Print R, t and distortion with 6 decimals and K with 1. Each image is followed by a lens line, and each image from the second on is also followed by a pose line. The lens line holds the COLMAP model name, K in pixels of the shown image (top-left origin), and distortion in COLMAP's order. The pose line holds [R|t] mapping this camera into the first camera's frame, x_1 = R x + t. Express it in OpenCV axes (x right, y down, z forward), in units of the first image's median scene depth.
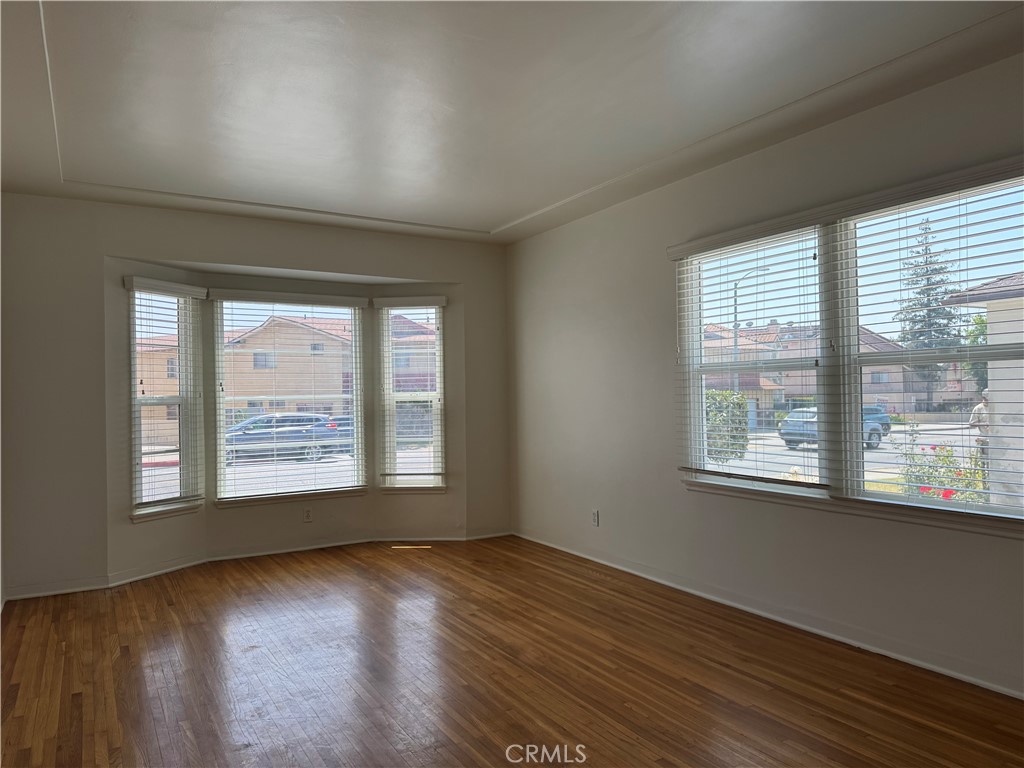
lens RADIAL K [[721.7, 0, 513.5], [0, 721.7, 380.3], [0, 0, 1]] dist [0.037421, -0.053172]
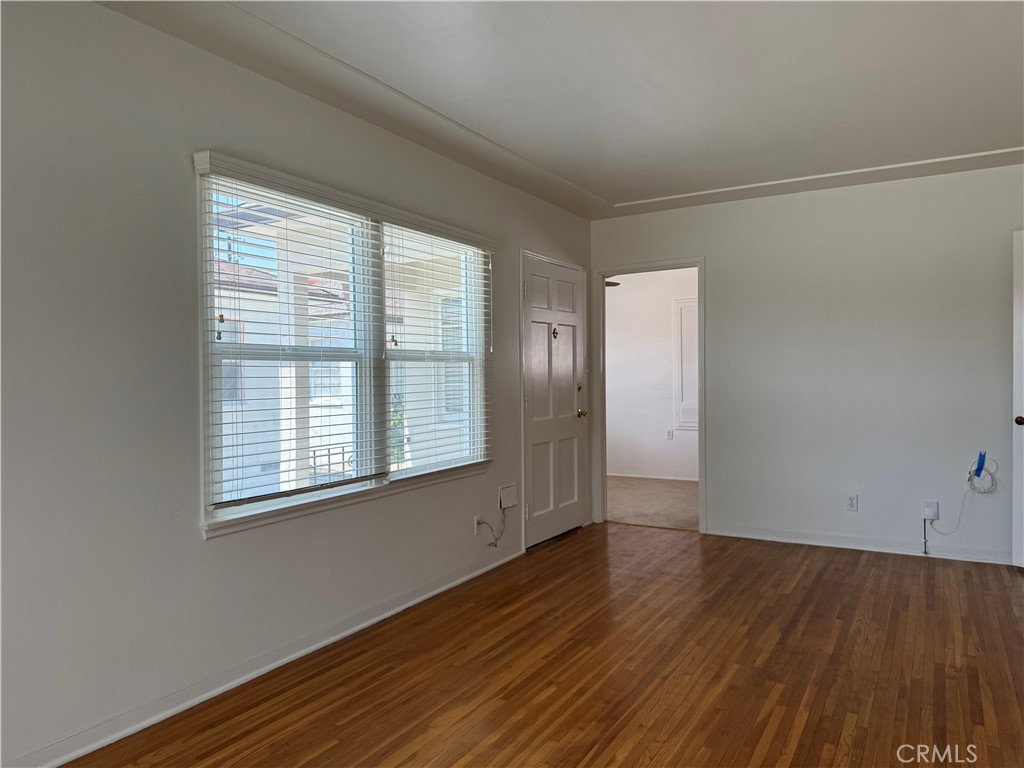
lens RADIAL K [[721.7, 0, 507.8], [0, 721.7, 380.4], [0, 0, 1]] dist [0.037421, -0.053172]
pose [[-0.486329, 0.012239, 0.873690, -0.420202], [0.005716, 0.999925, -0.010825, 0.018302], [-0.873757, -0.000271, -0.486362, 1.010210]]
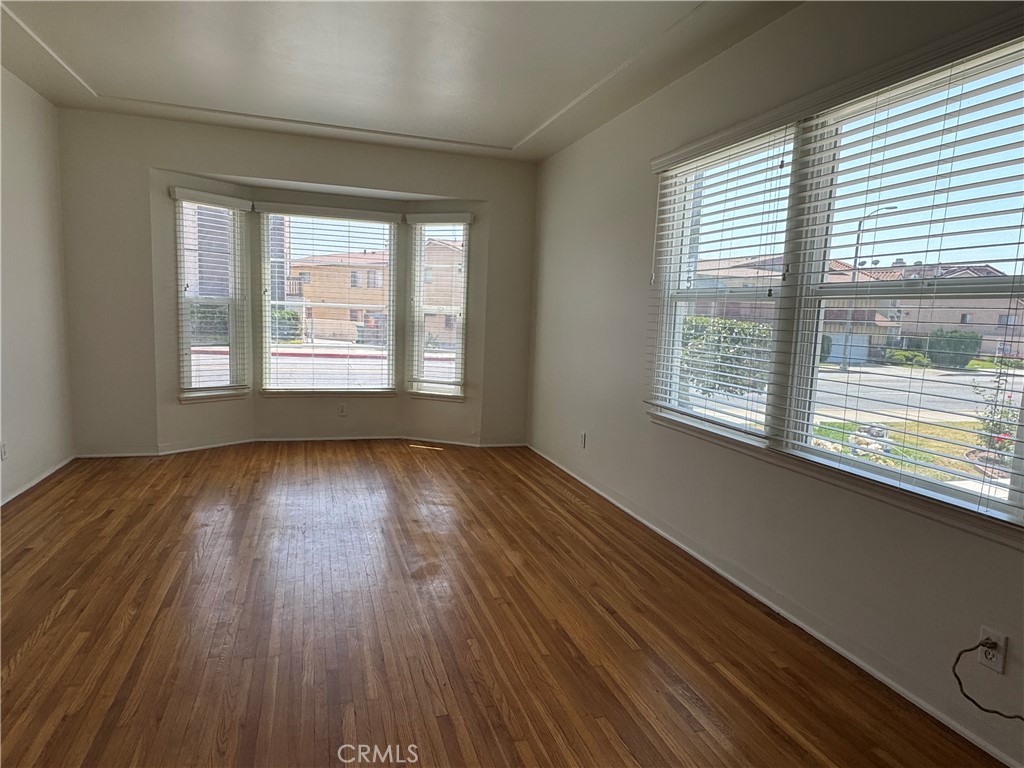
lens RADIAL K [[620.4, 0, 506.7], [0, 620.4, 386.8], [0, 0, 1]] dist [-0.009390, 0.005323]
pose [[0.973457, 0.081882, -0.213721, 0.210513], [-0.051776, 0.988389, 0.142848, -0.001860], [0.222936, -0.127990, 0.966394, 0.159618]]
